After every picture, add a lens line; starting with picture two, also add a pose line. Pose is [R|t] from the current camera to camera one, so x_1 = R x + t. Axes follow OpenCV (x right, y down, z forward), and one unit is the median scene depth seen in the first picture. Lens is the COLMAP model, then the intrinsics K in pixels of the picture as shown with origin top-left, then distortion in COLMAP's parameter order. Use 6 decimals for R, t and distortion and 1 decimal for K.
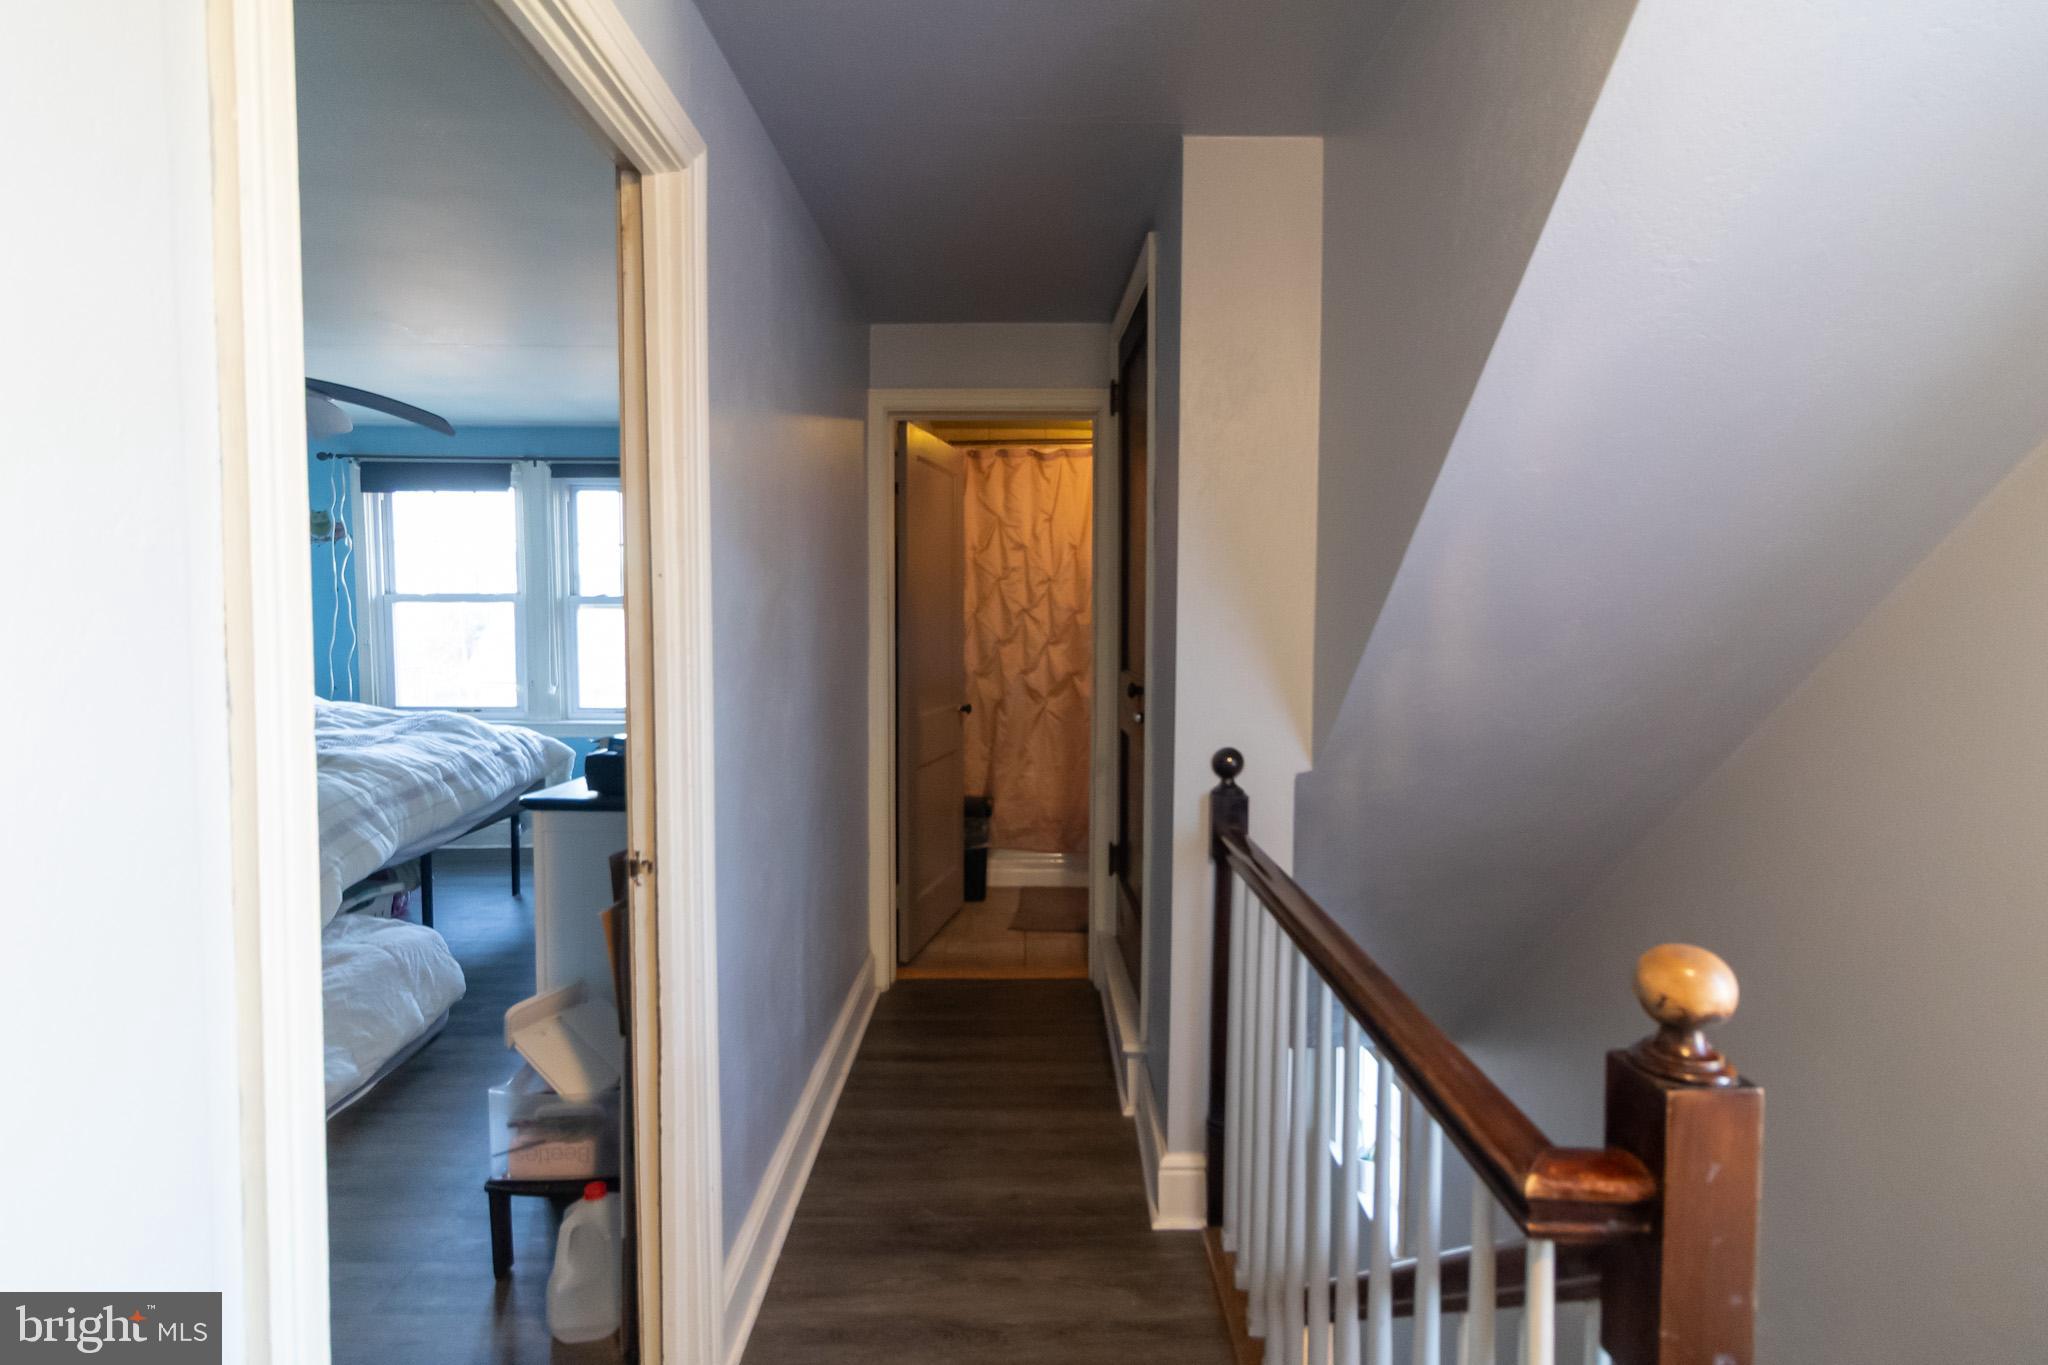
lens RADIAL K [[958.1, 0, 1009.3], [0, 958.1, 672.9], [0, 0, 1]] dist [0.006682, 0.000110]
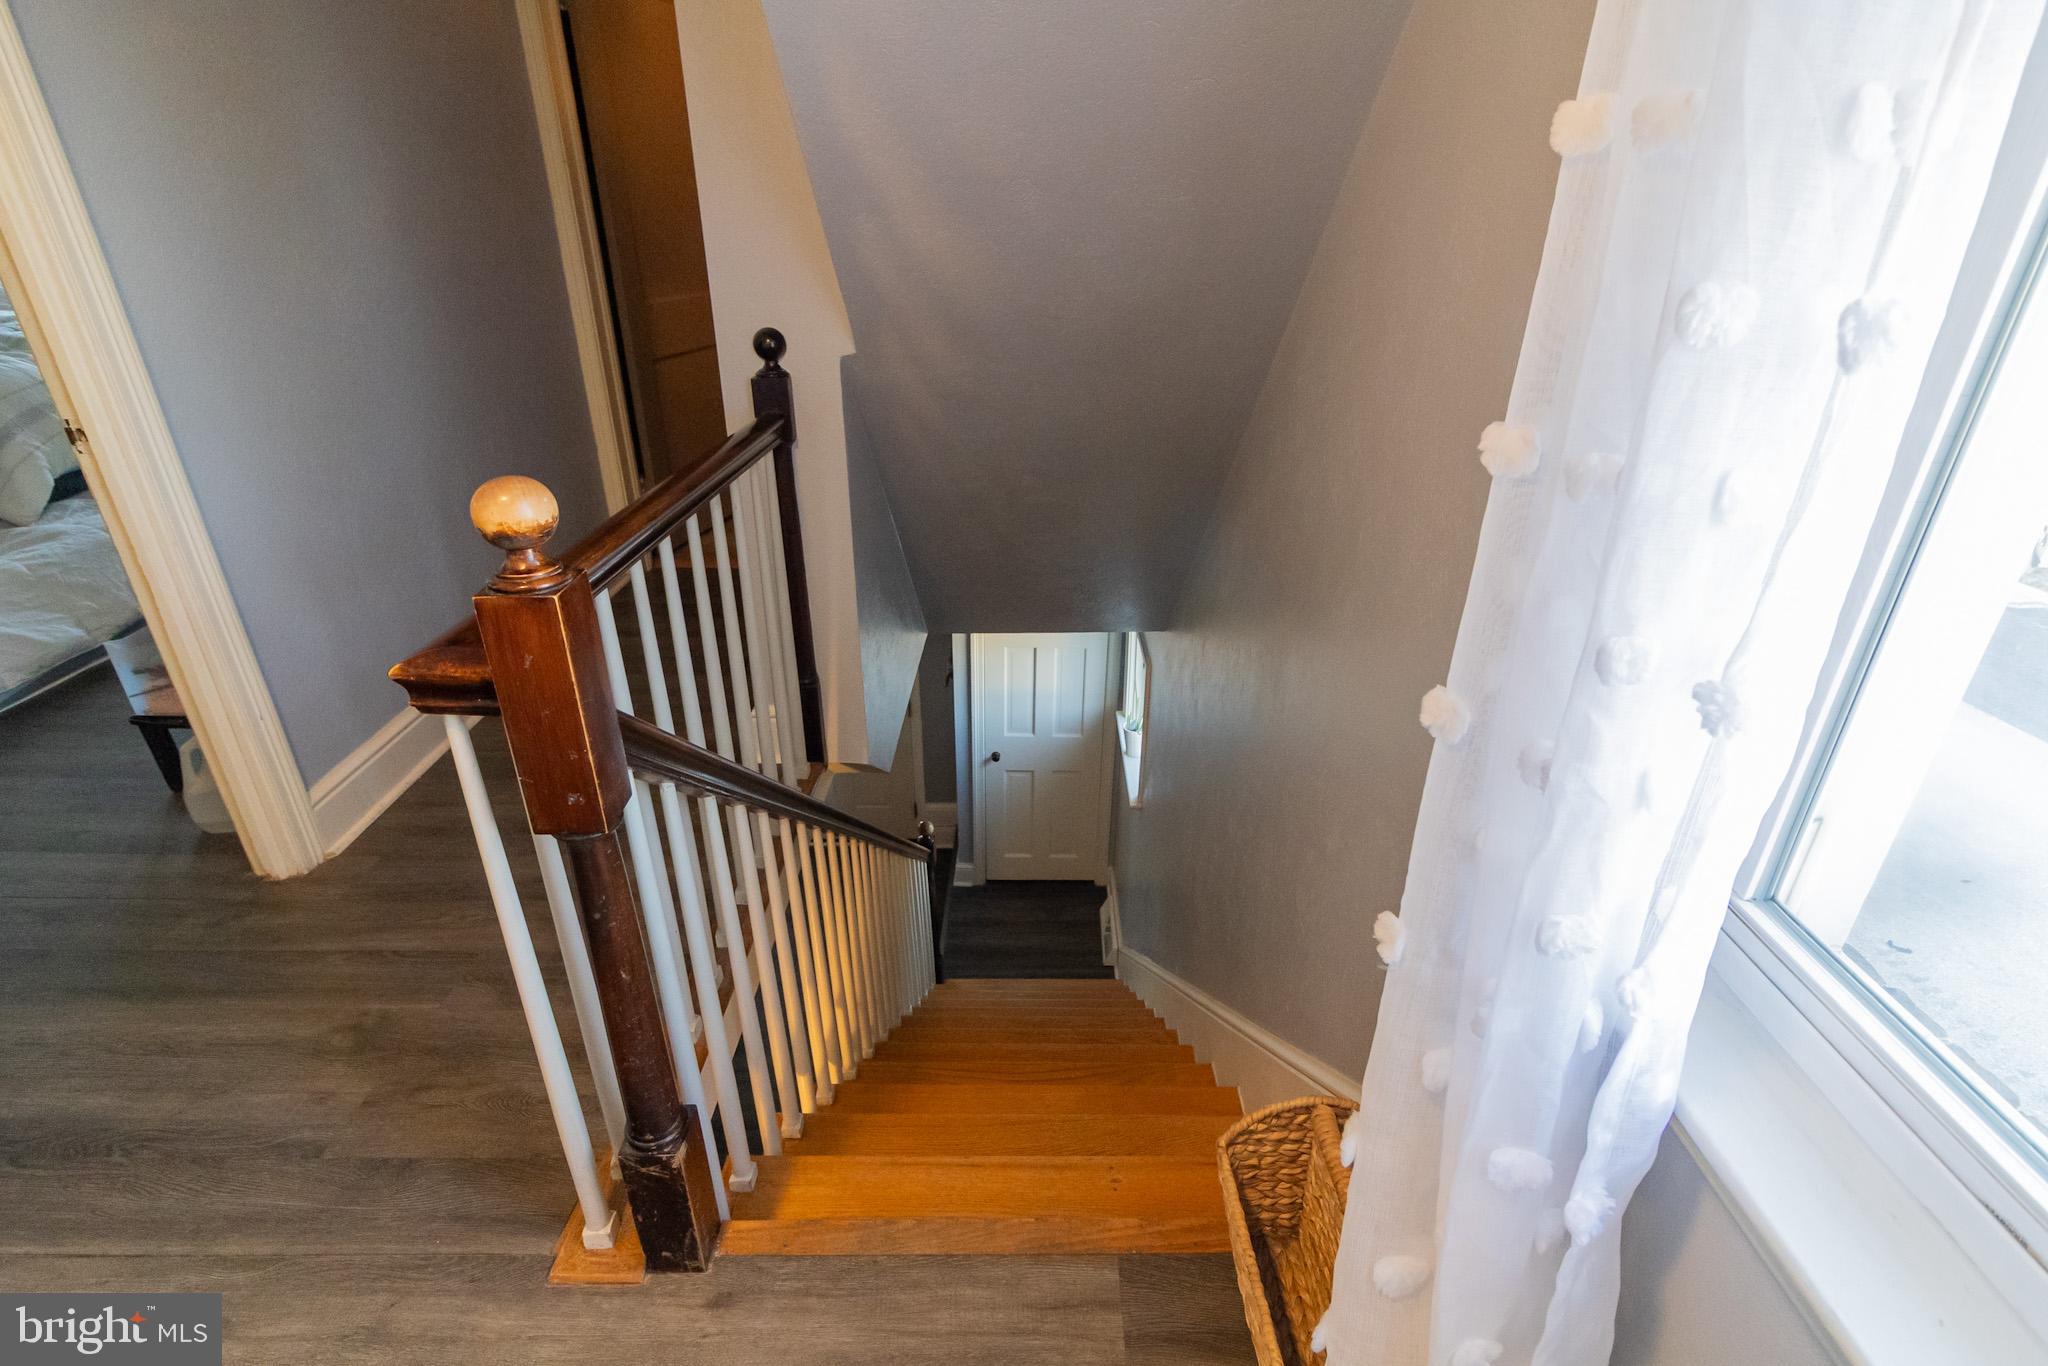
lens RADIAL K [[958.1, 0, 1030.4], [0, 958.1, 662.8], [0, 0, 1]] dist [0.006682, 0.000110]
pose [[0.999958, 0.008881, -0.002100, 0.289589], [-0.007447, 0.927123, 0.374682, 0.014988], [0.005275, -0.374651, 0.927151, -0.022263]]
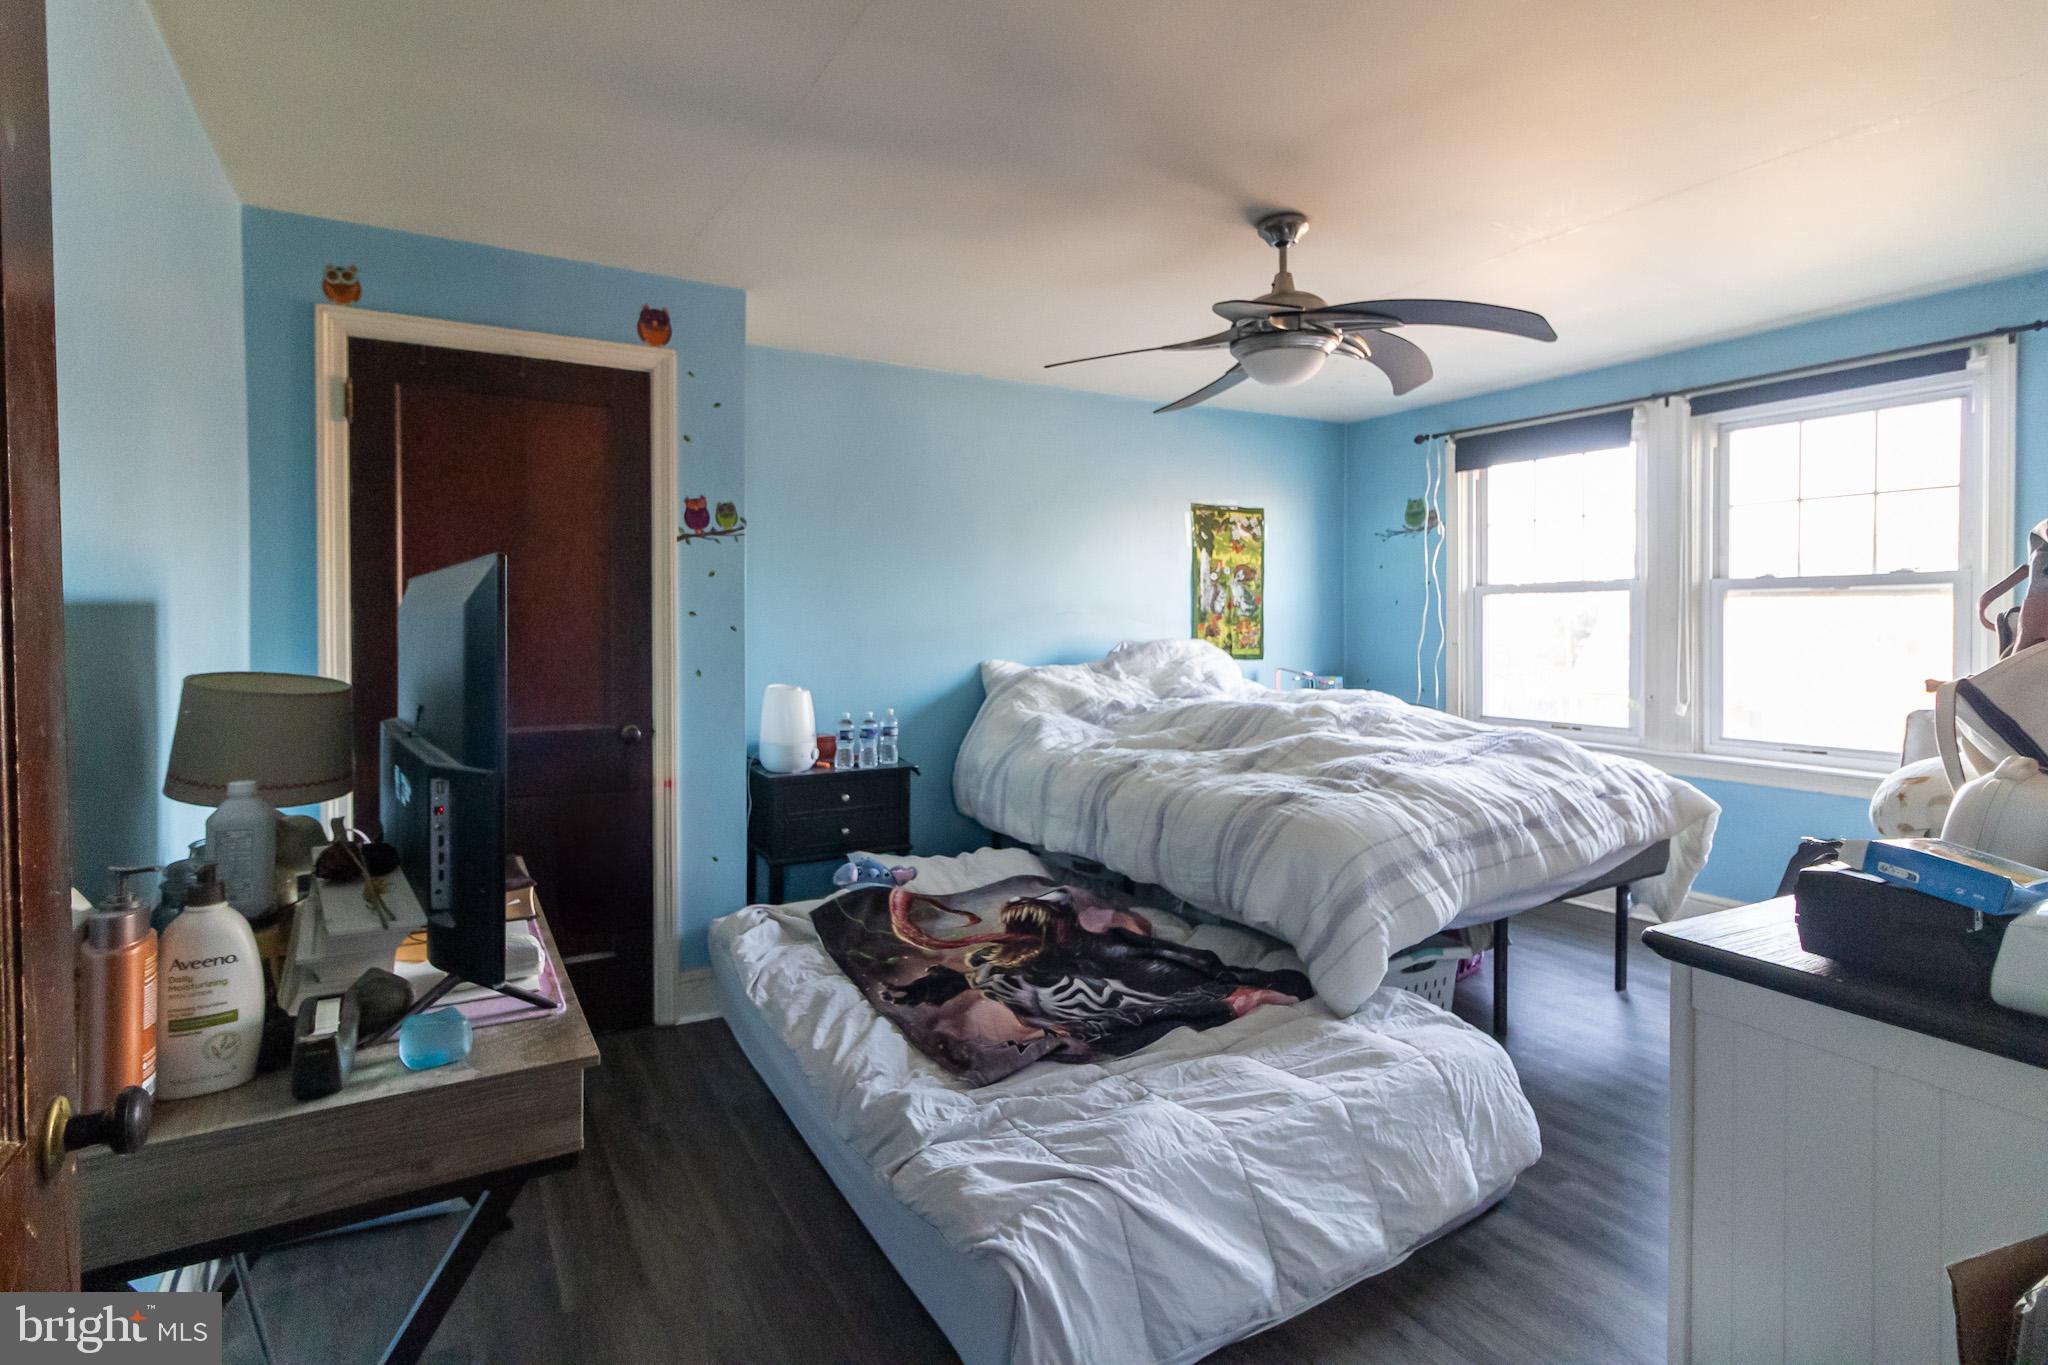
lens RADIAL K [[958.1, 0, 1043.1], [0, 958.1, 636.5], [0, 0, 1]] dist [0.006682, 0.000110]
pose [[0.523792, 0.006364, -0.851822, -0.152944], [-0.047469, 0.998636, -0.021728, 0.001402], [0.850522, 0.051816, 0.523380, 0.286008]]
